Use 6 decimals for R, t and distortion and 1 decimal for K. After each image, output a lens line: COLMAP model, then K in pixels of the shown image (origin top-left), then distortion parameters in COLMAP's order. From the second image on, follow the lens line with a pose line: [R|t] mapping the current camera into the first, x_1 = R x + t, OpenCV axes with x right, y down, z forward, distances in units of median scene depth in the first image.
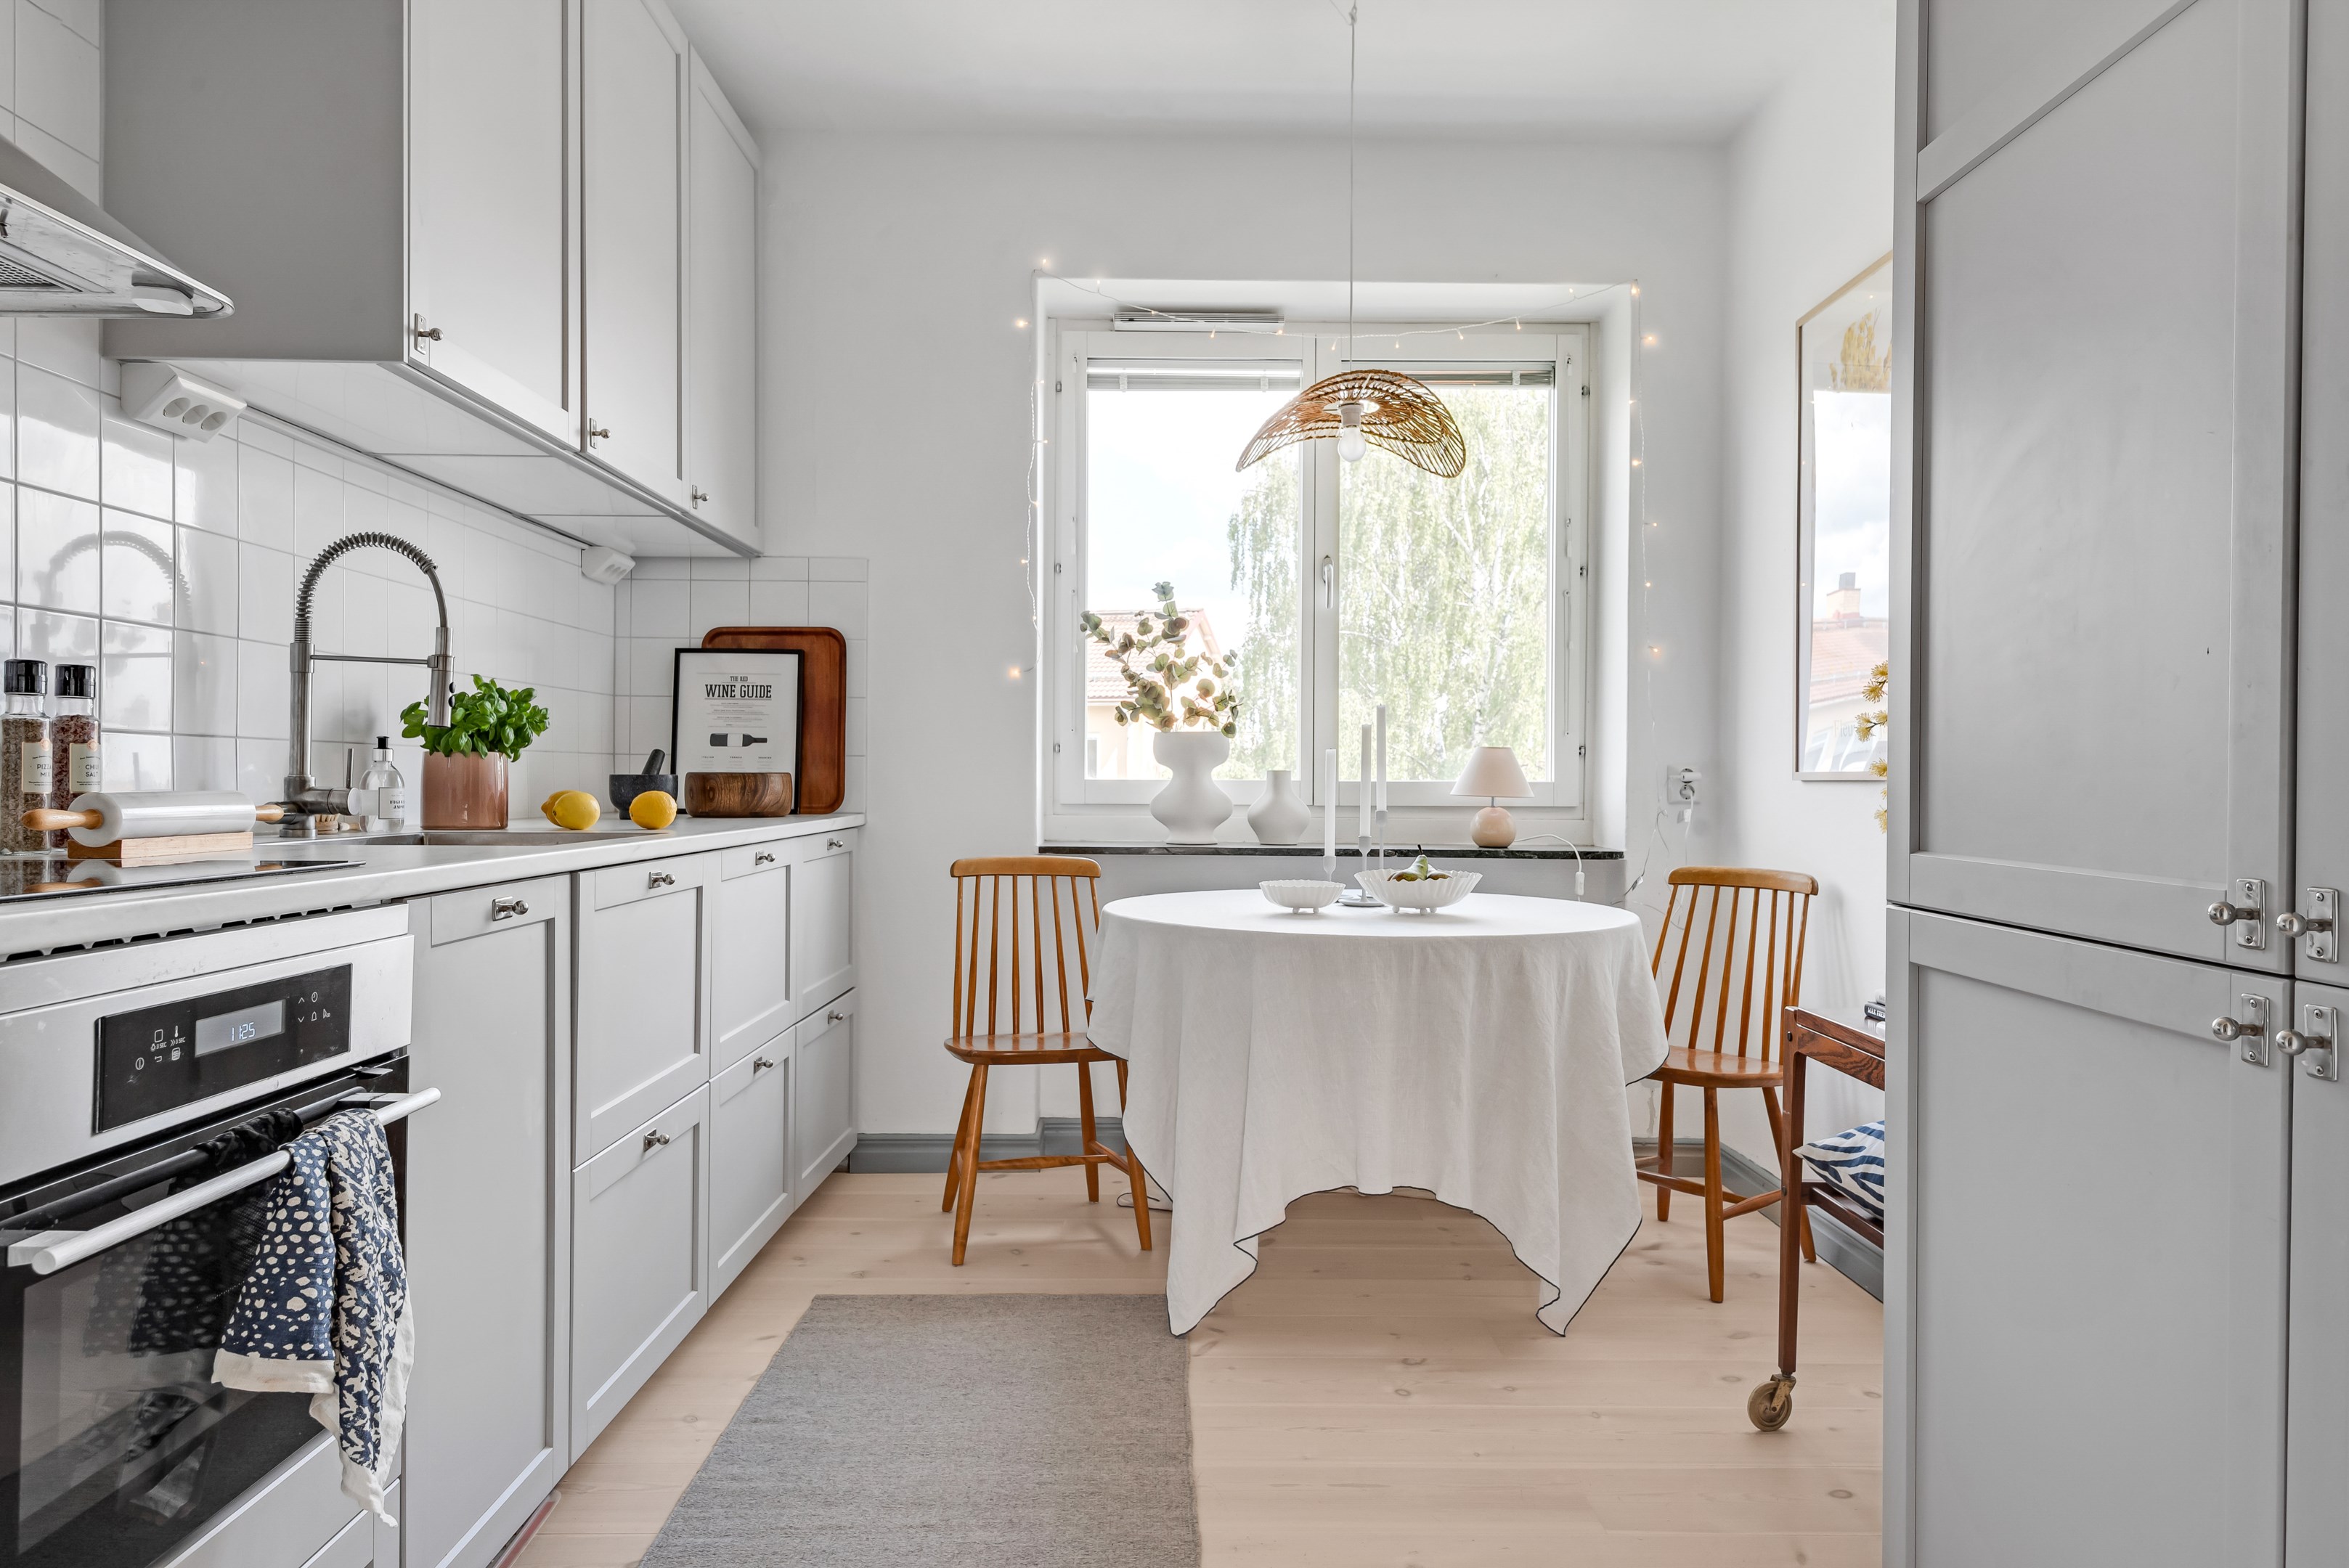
lens RADIAL K [[1523.0, 0, 1173.1], [0, 1523.0, 779.6], [0, 0, 1]] dist [0.026244, -0.009818]
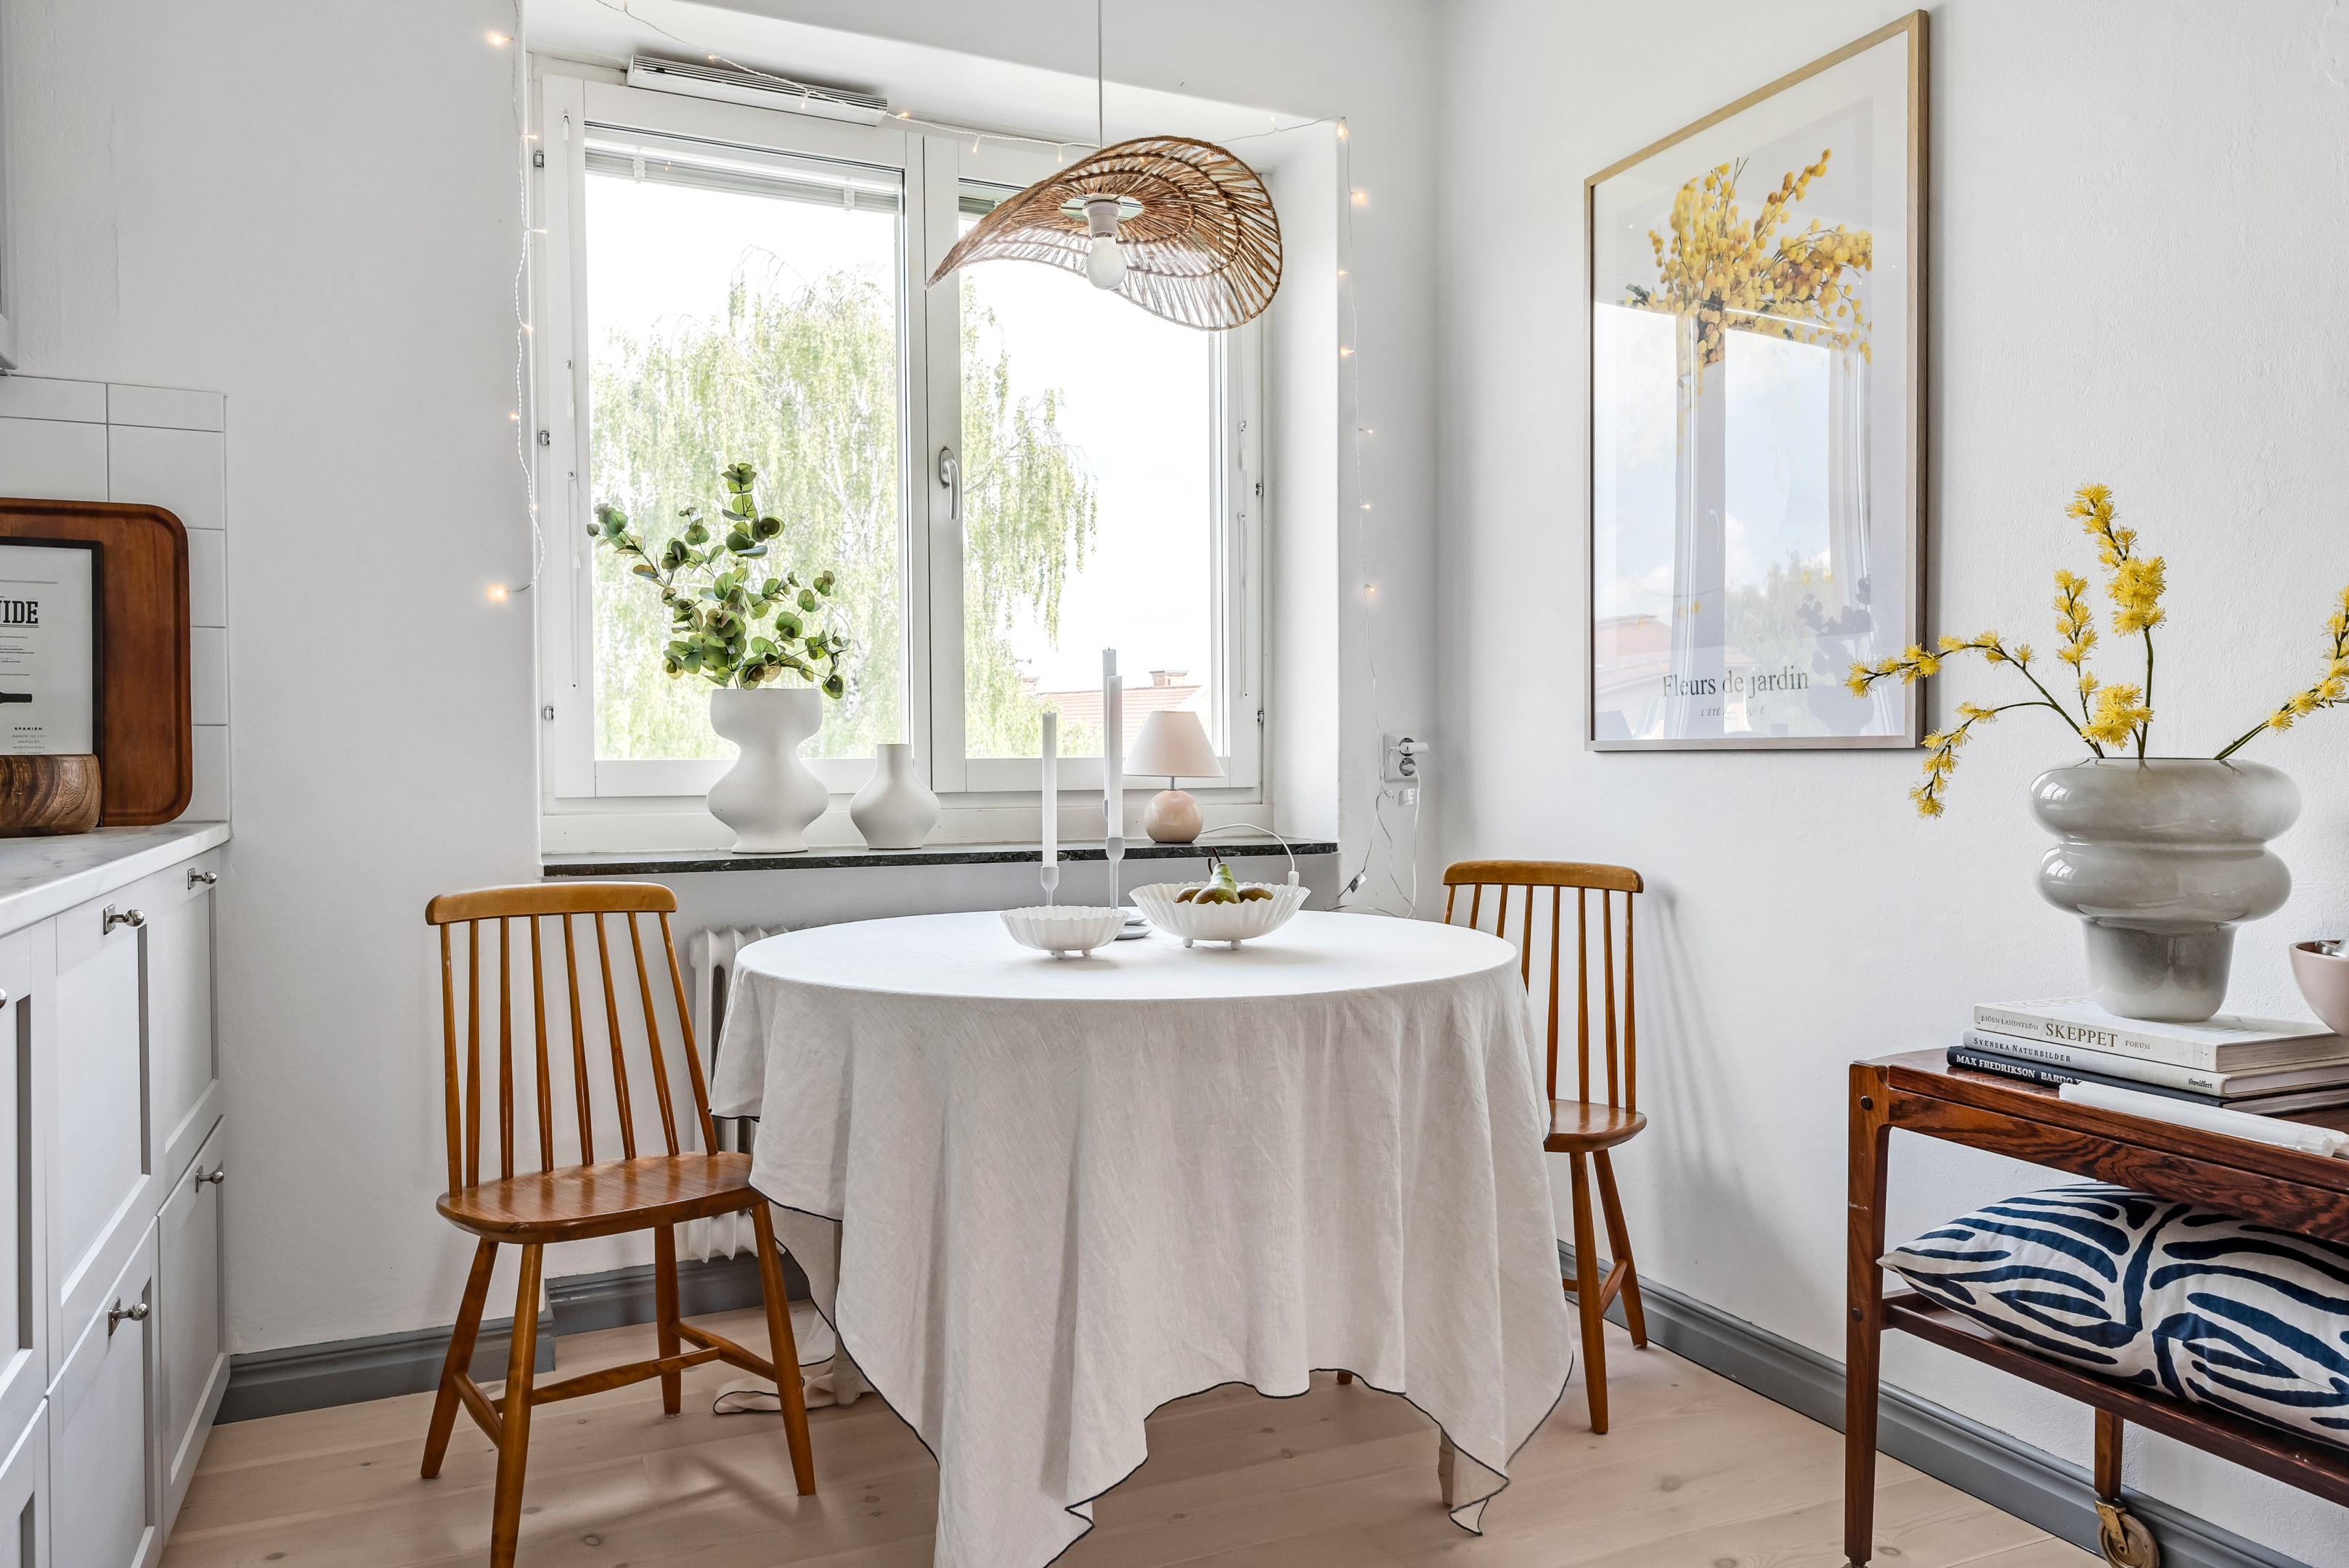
lens RADIAL K [[1635.5, 0, 1177.1], [0, 1635.5, 783.3], [0, 0, 1]] dist [0.017294, -0.000774]
pose [[0.911657, -0.017546, 0.410578, -0.138392], [0.010784, 0.999765, 0.018780, -0.000874], [-0.410811, -0.012693, 0.911632, 0.280443]]
